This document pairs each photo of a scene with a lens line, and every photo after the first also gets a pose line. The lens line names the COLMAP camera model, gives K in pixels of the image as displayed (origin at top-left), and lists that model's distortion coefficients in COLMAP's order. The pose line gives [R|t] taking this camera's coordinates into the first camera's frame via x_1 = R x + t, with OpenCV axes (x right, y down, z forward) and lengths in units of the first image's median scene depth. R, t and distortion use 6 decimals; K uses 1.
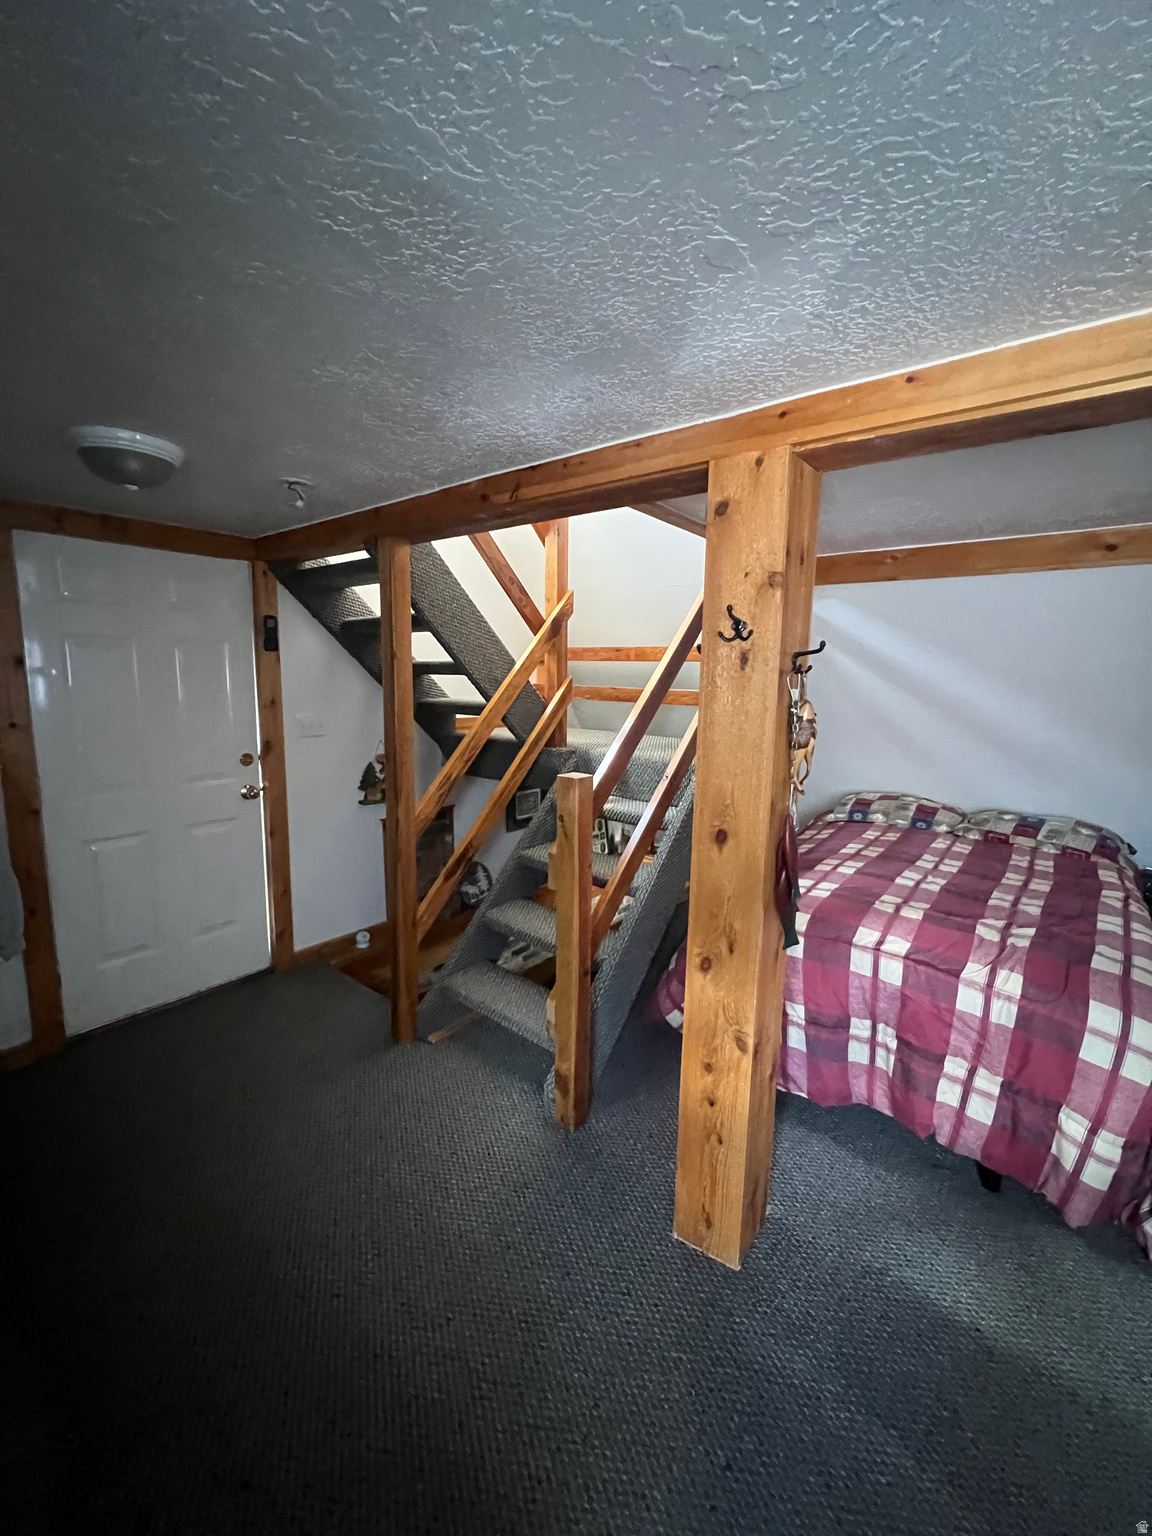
lens RADIAL K [[612.8, 0, 582.2], [0, 612.8, 762.3], [0, 0, 1]] dist [-0.003122, 0.000261]
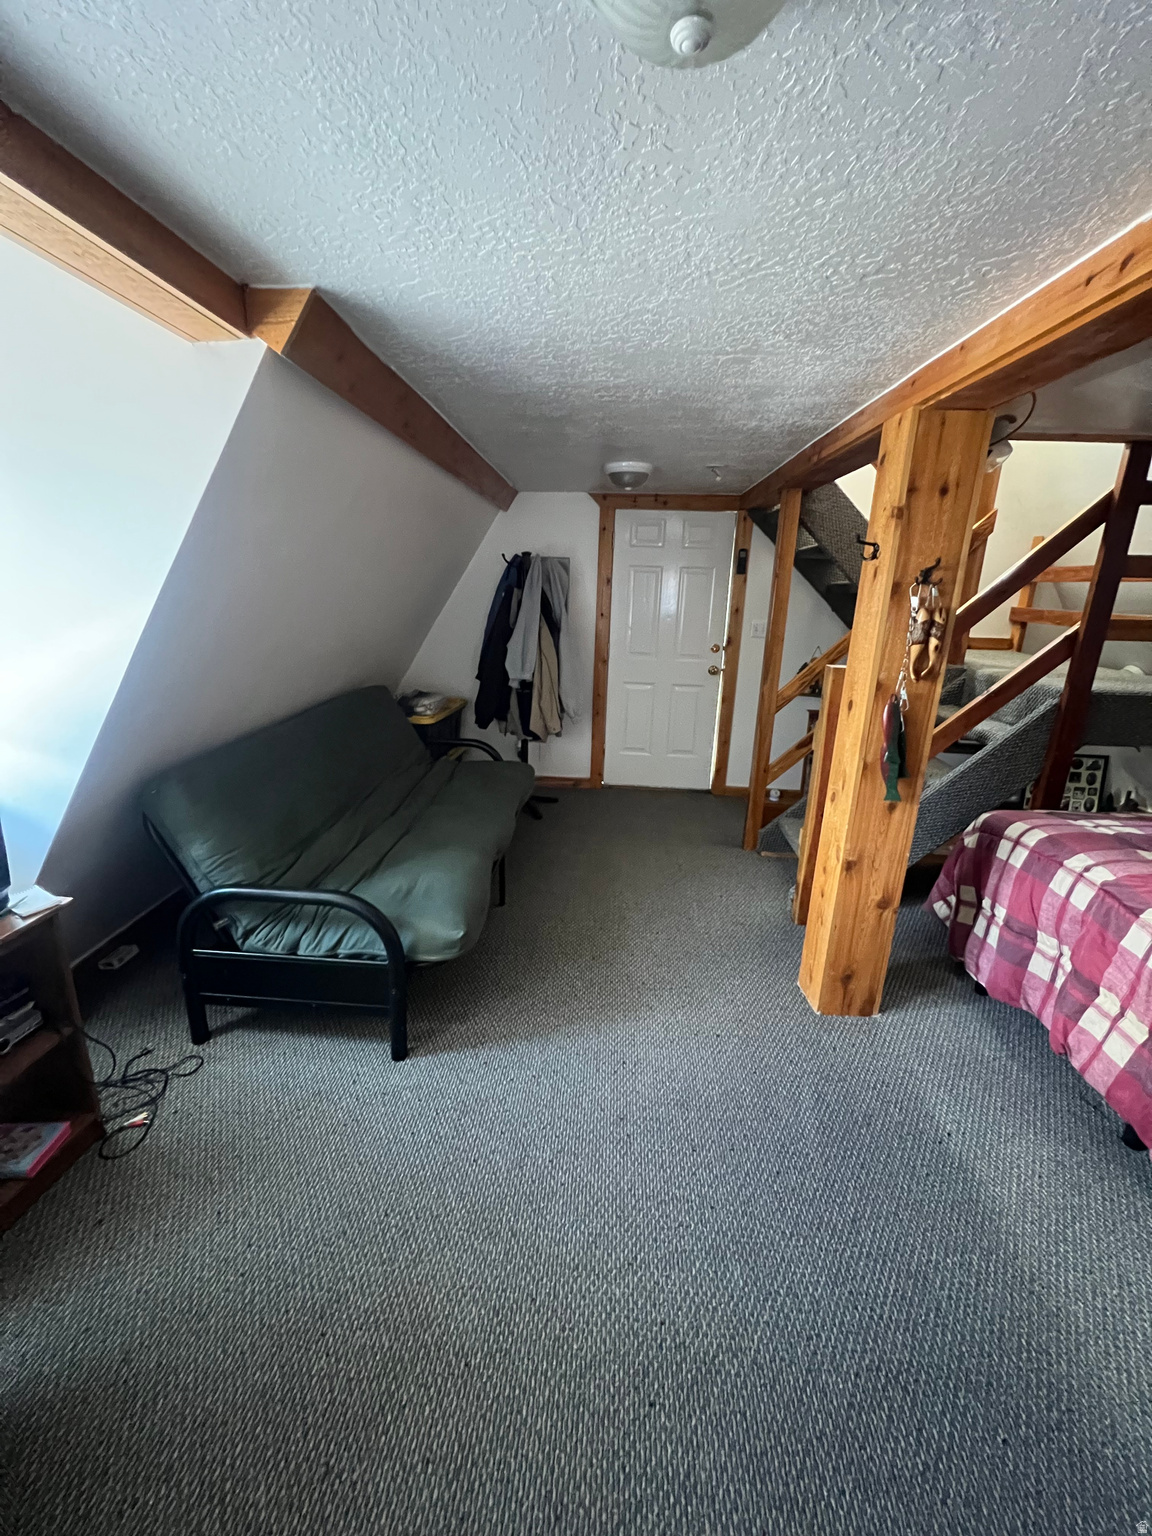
lens RADIAL K [[612.8, 0, 575.3], [0, 612.8, 763.2], [0, 0, 1]] dist [-0.003122, 0.000261]
pose [[0.573068, 0.229674, -0.786666, 0.759624], [-0.136535, 0.973266, 0.184692, 0.059409], [0.808054, 0.001566, 0.589106, -0.249232]]
